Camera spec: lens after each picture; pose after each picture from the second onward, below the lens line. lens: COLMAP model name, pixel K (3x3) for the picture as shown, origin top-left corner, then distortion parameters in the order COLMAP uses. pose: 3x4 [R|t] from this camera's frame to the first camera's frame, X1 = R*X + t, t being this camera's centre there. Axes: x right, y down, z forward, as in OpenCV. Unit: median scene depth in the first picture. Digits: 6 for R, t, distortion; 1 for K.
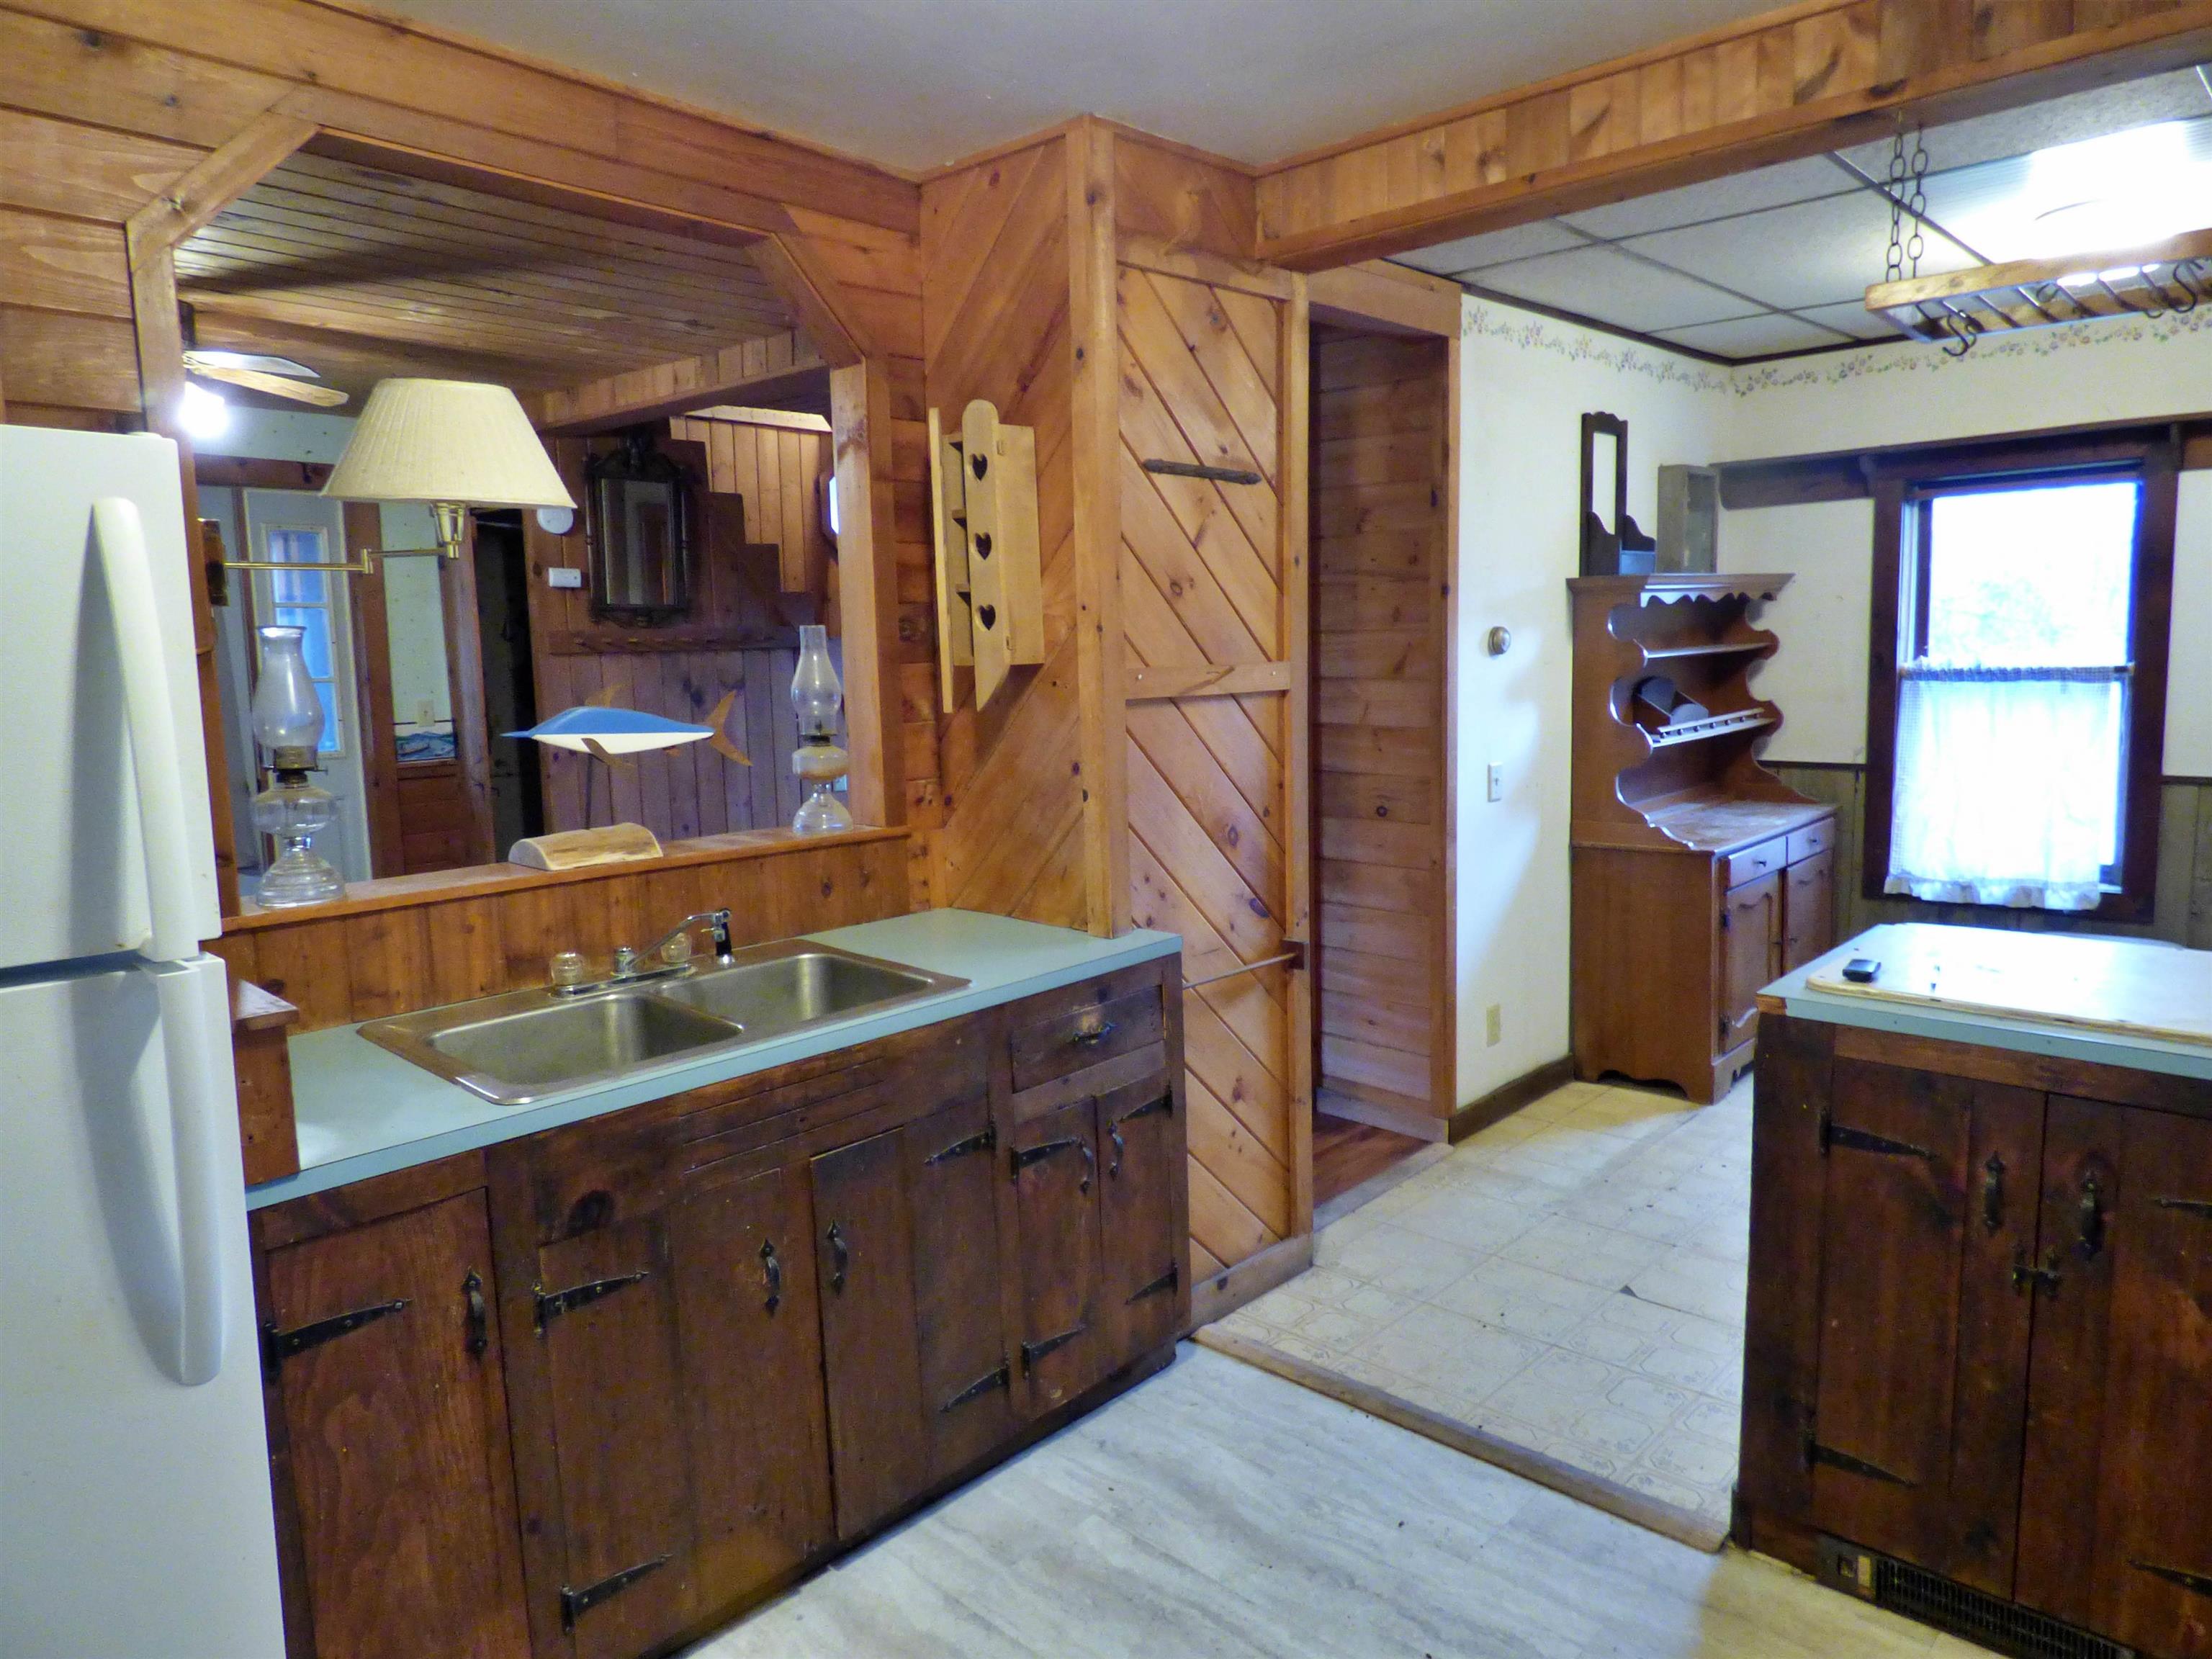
lens RADIAL K [[1454.9, 0, 1095.5], [0, 1454.9, 821.9], [0, 0, 1]] dist [-0.004367, -0.002553]
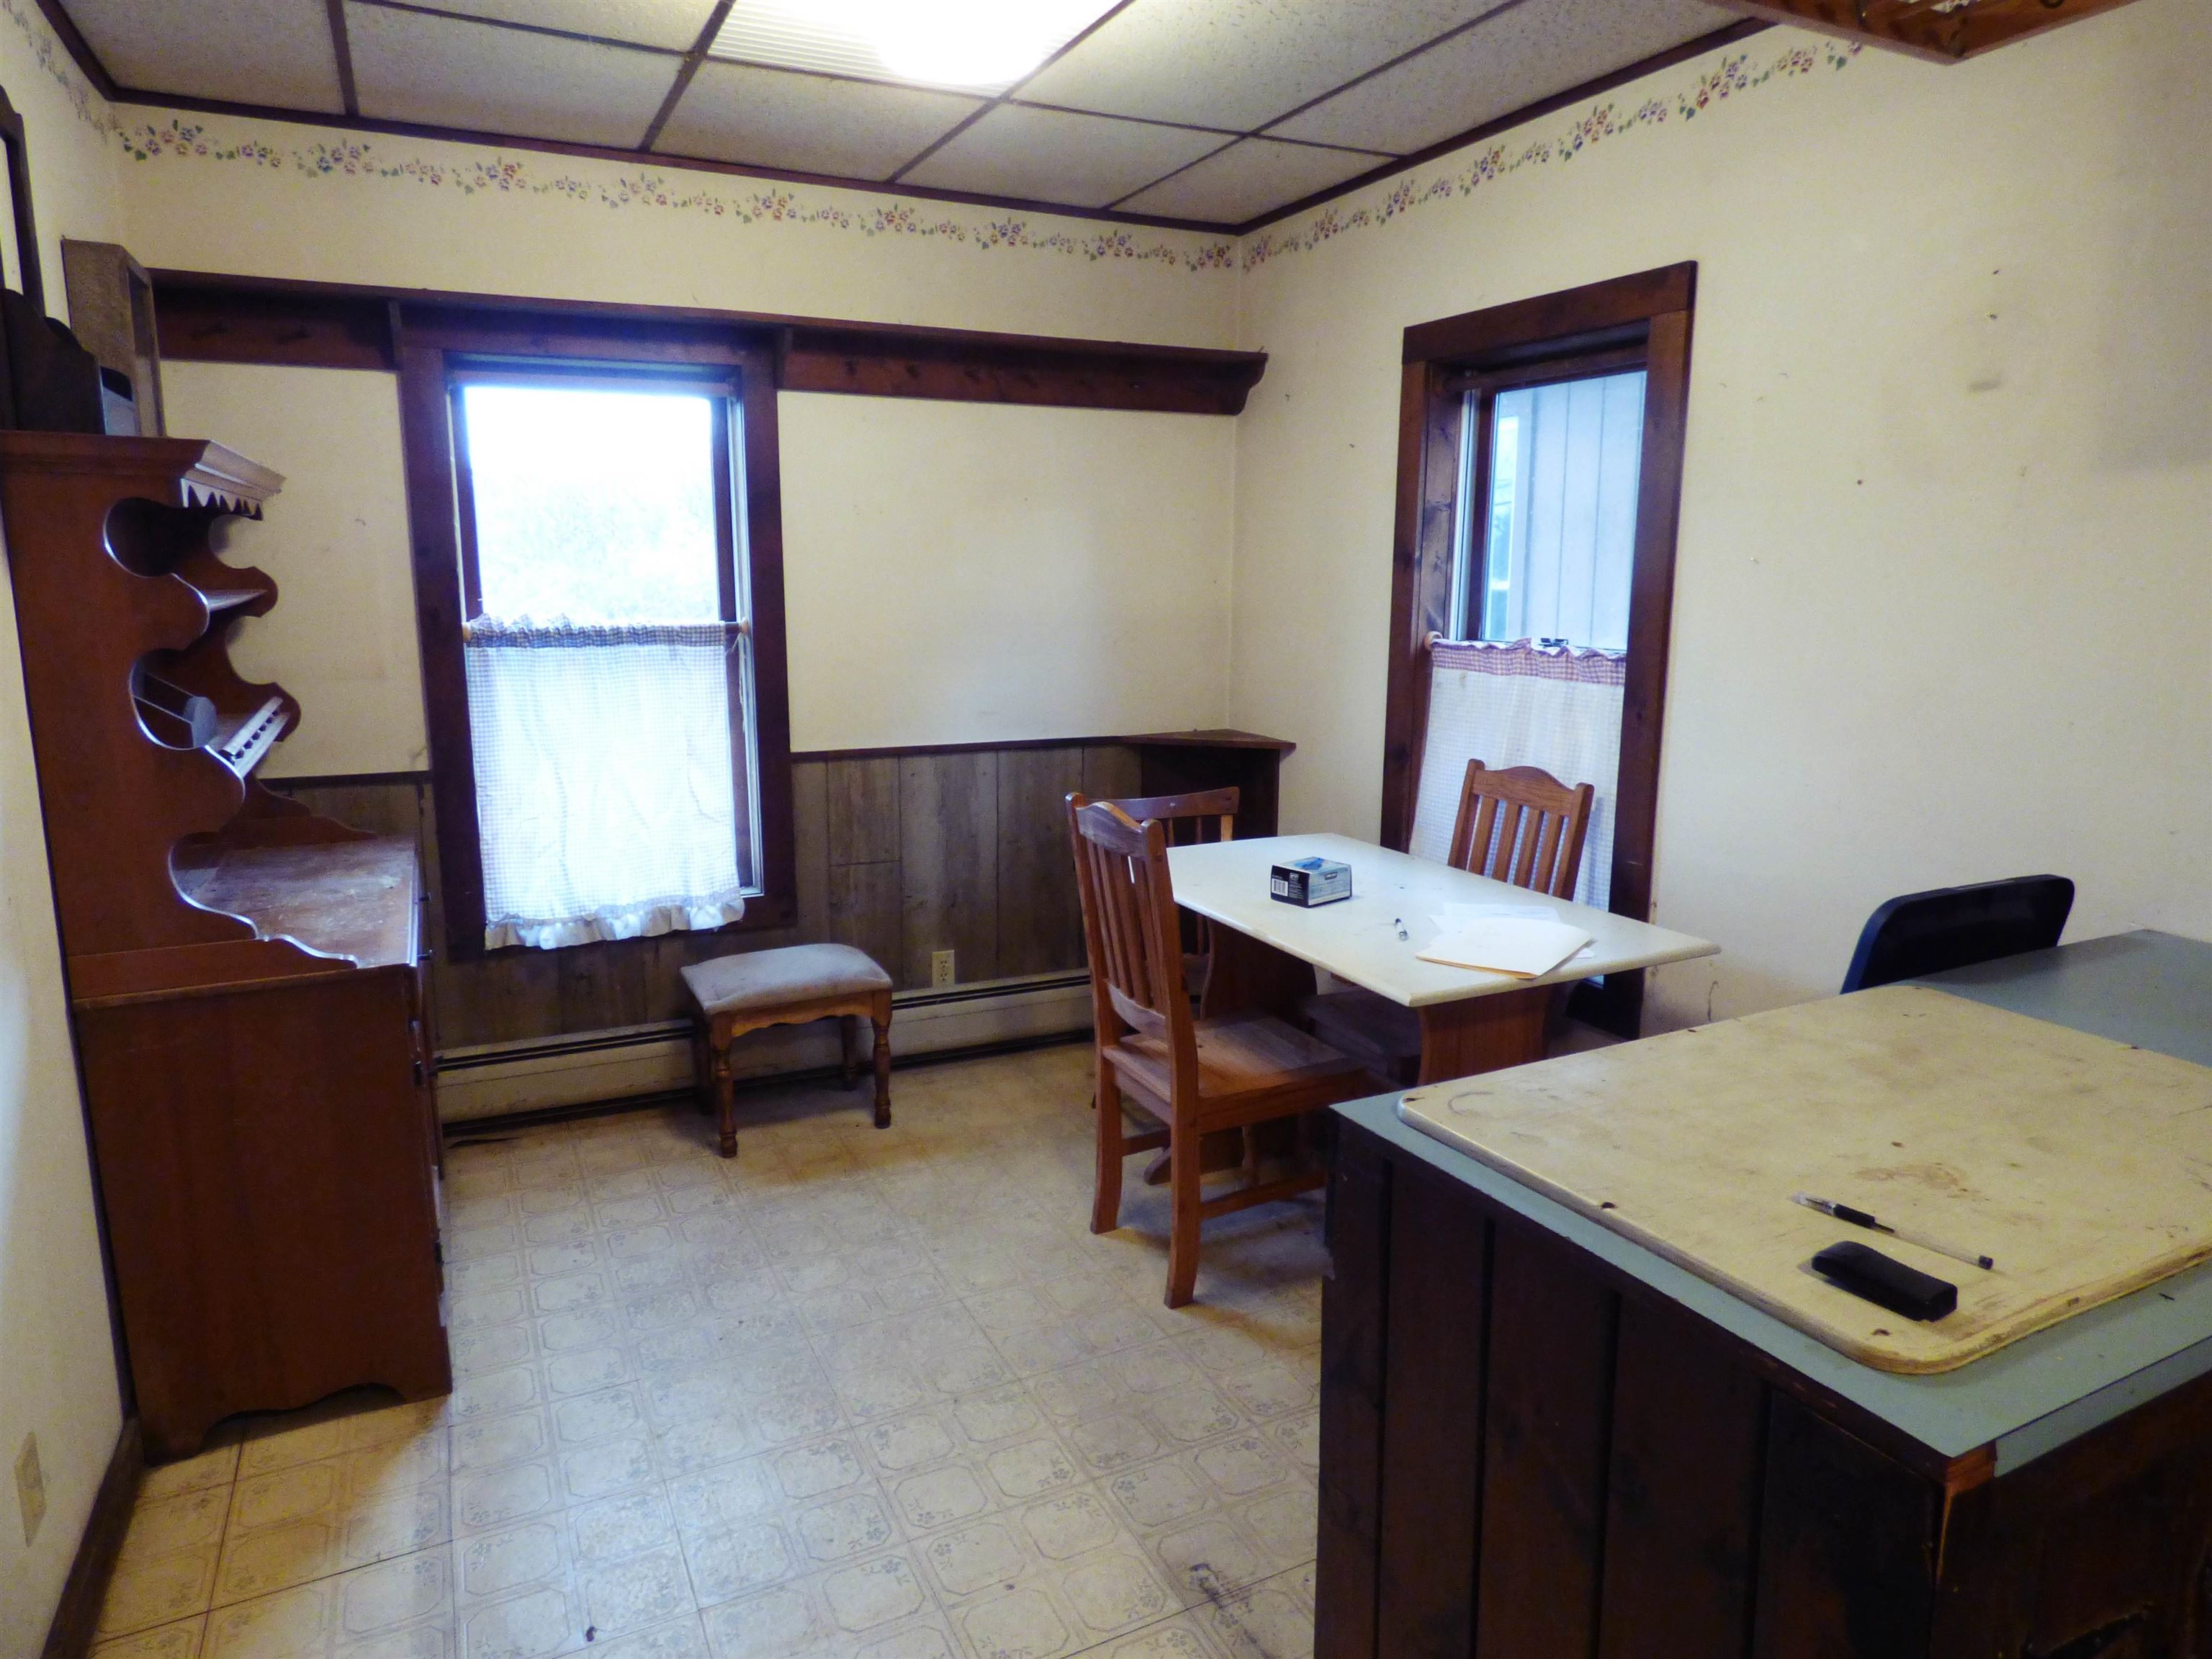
lens RADIAL K [[1393.7, 0, 1114.2], [0, 1393.7, 824.4], [0, 0, 1]] dist [-0.004303, -0.001243]
pose [[0.343174, -0.138133, 0.929059, 0.031492], [0.105456, 0.988539, 0.108024, -0.056072], [-0.933333, 0.060904, 0.353808, 0.509830]]
